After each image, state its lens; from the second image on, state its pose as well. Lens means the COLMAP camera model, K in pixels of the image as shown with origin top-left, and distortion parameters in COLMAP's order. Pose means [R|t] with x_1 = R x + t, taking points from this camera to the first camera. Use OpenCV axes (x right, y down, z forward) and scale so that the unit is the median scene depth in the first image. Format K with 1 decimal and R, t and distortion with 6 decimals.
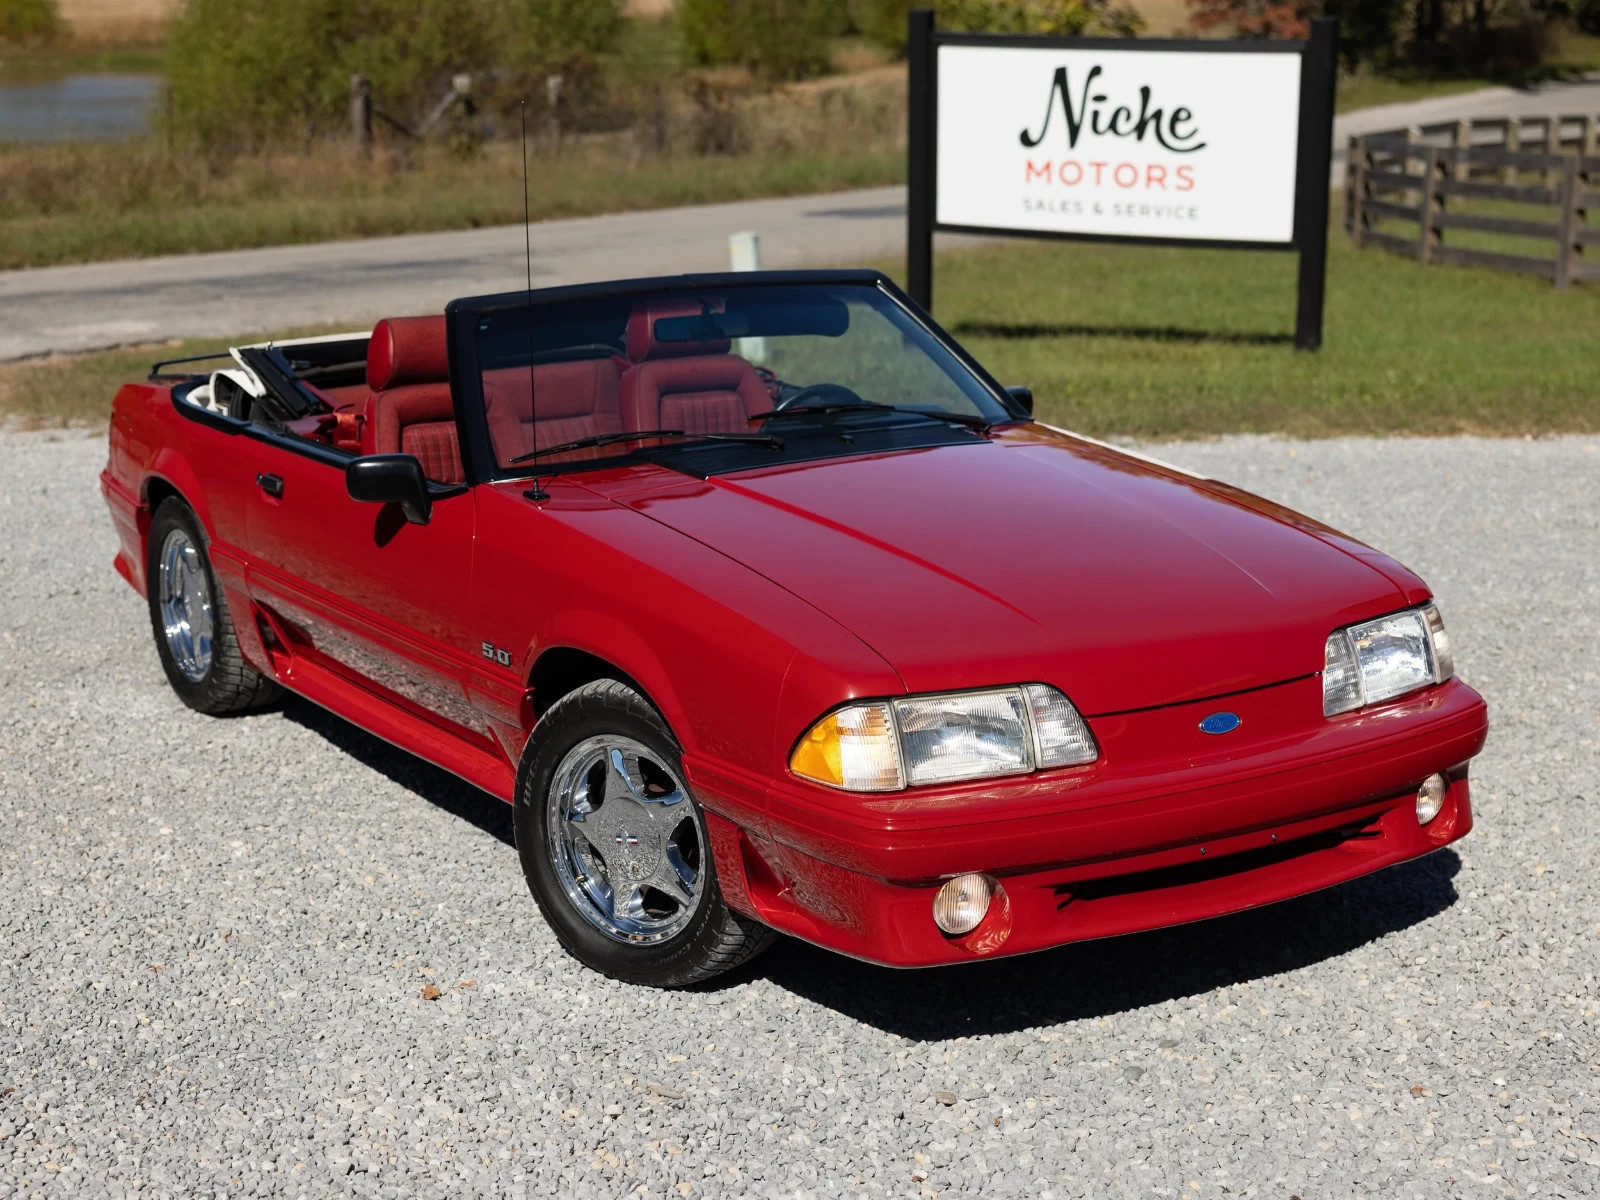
lens RADIAL K [[2497.6, 0, 800.0], [0, 2497.6, 600.0], [0, 0, 1]] dist [0.025413, -0.035260]
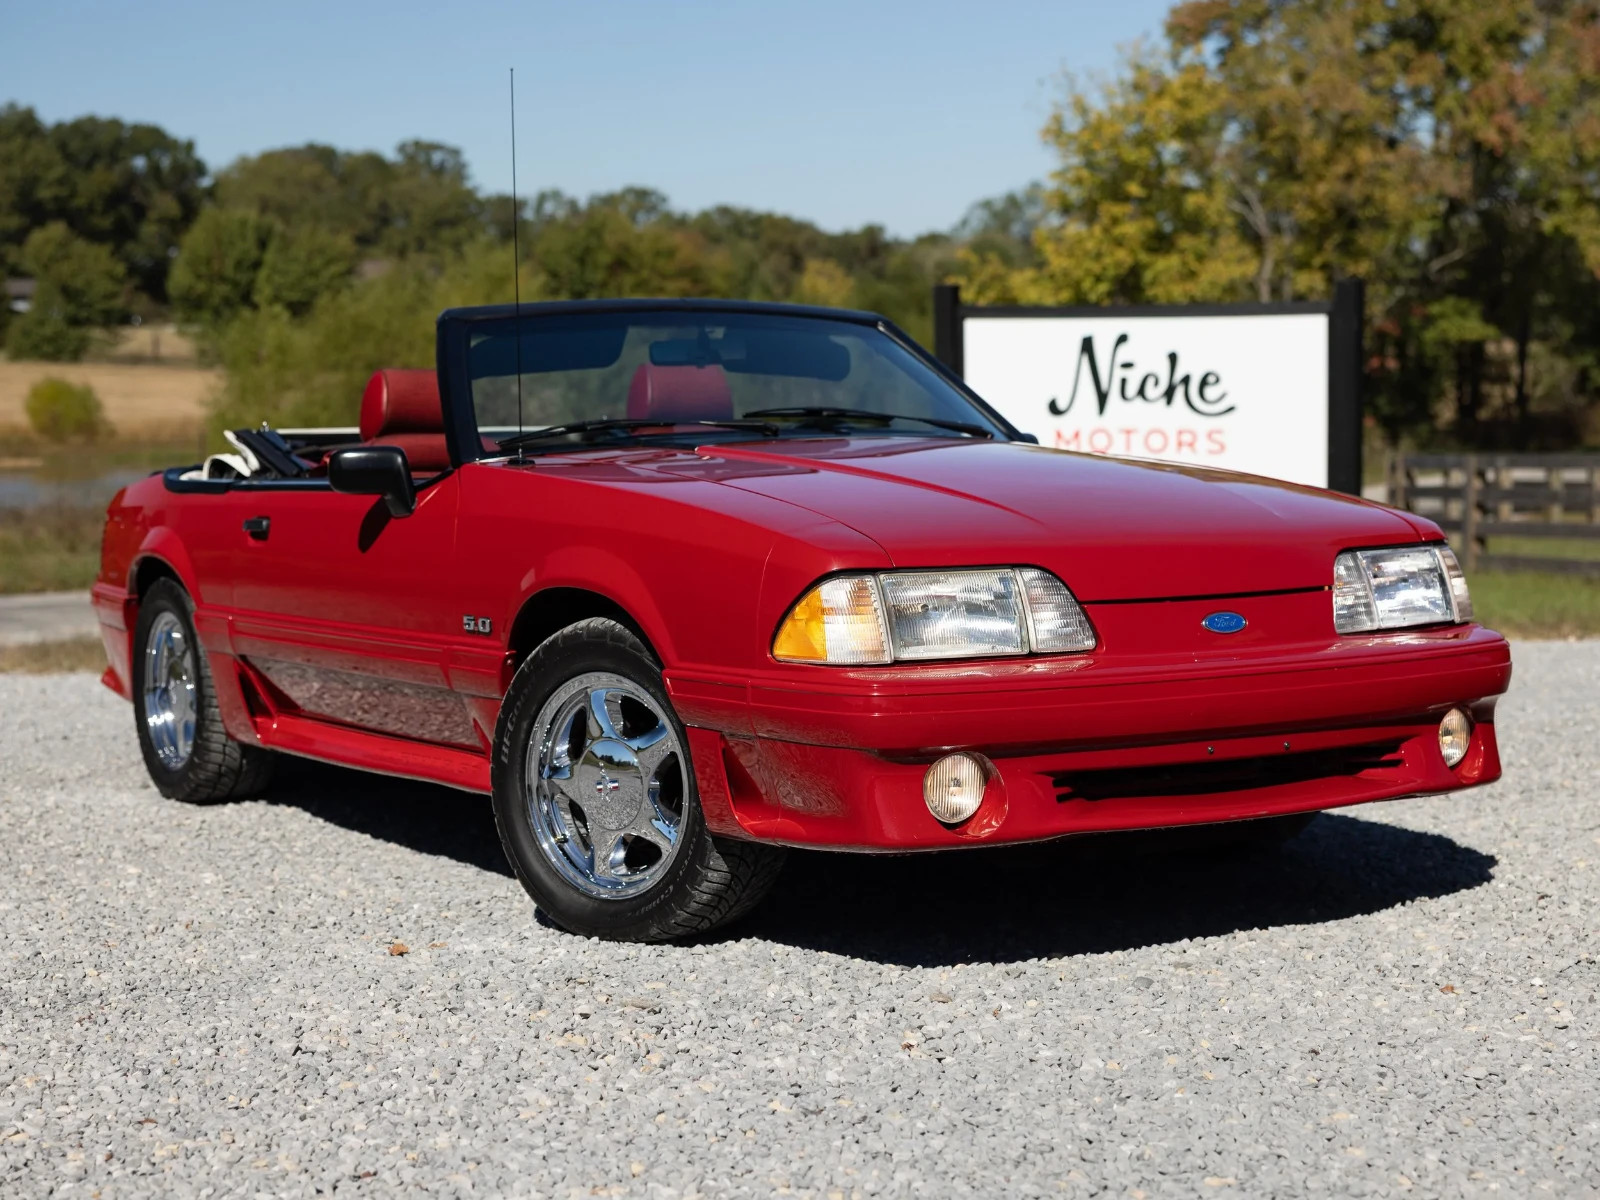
lens RADIAL K [[2566.4, 0, 819.6], [0, 2566.4, 575.6], [0, 0, 1]] dist [0.012504, -0.004781]
pose [[0.999910, -0.008648, -0.010234, 0.021188], [0.006667, 0.983676, -0.179828, 0.188439], [0.011622, 0.179743, 0.983645, 0.027144]]
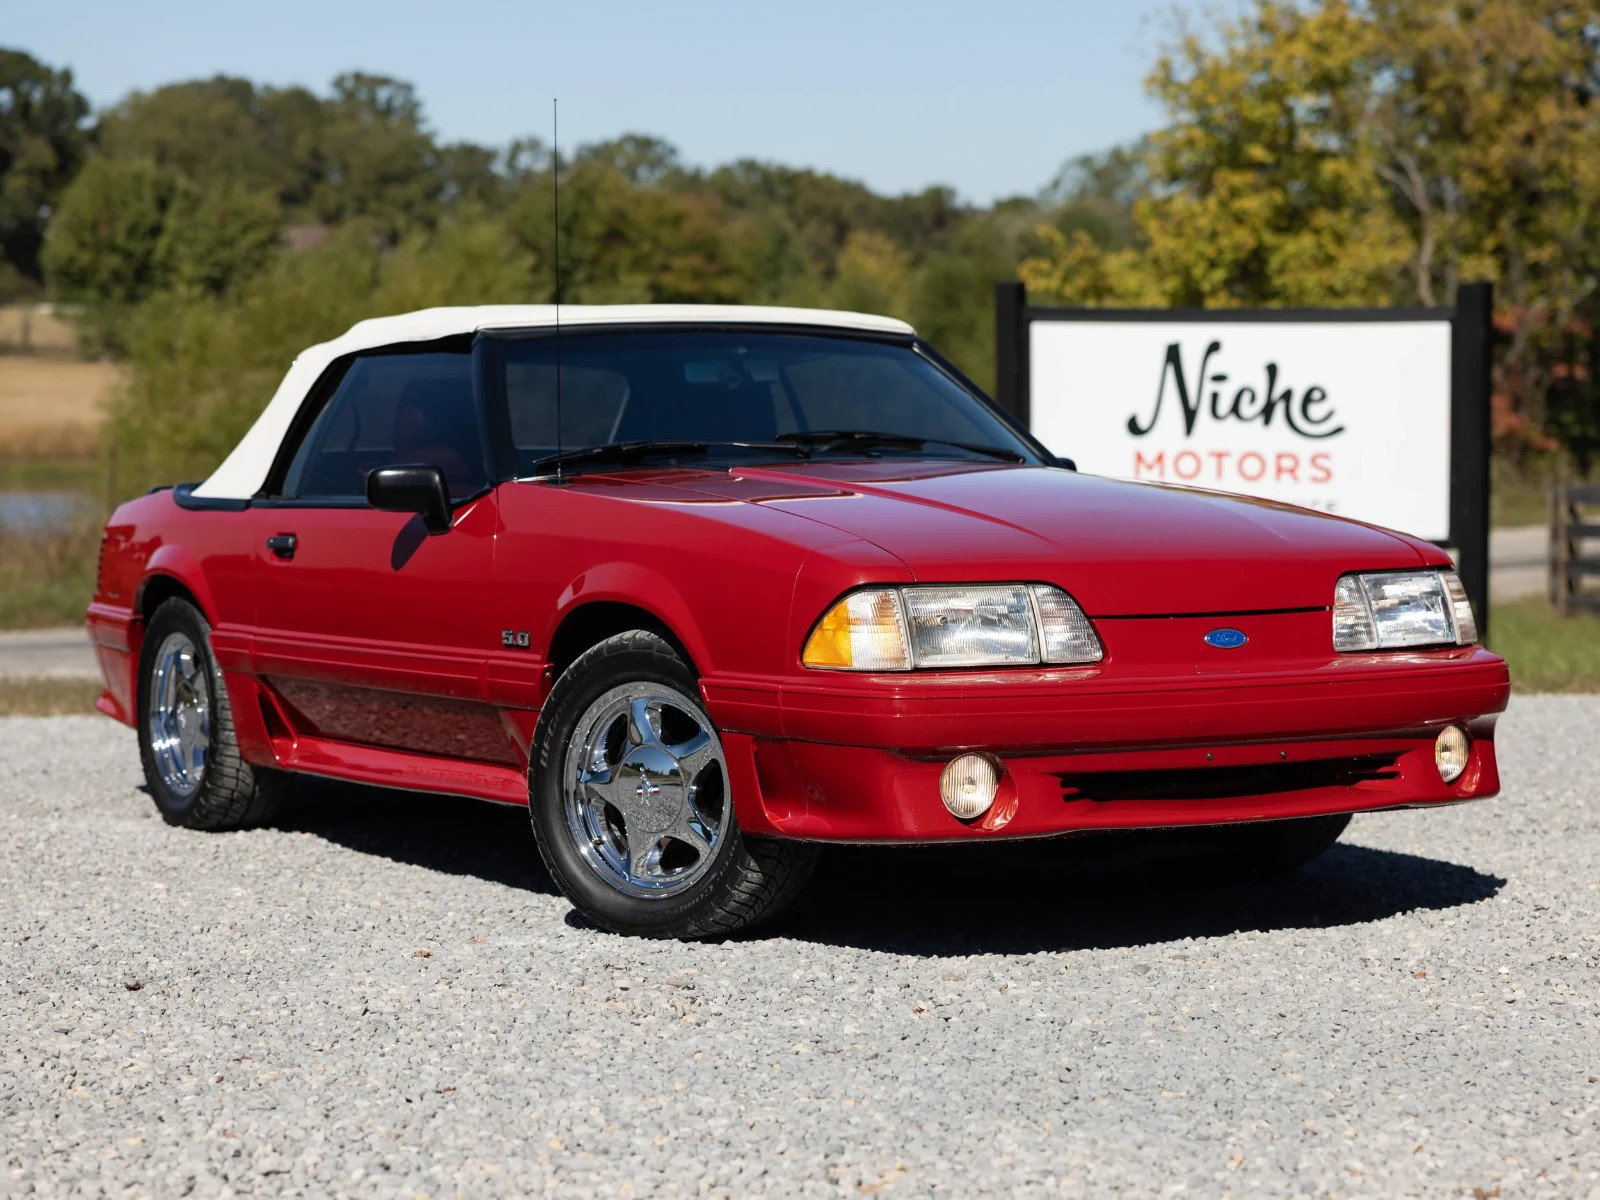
lens RADIAL K [[3325.8, 0, 852.5], [0, 3325.8, 600.0], [0, 0, 1]] dist [0.027325, 0.064079]
pose [[0.999894, 0.001774, -0.014478, 0.032326], [-0.004497, 0.981712, -0.190317, 0.266352], [0.013875, 0.190362, 0.981616, -0.305483]]
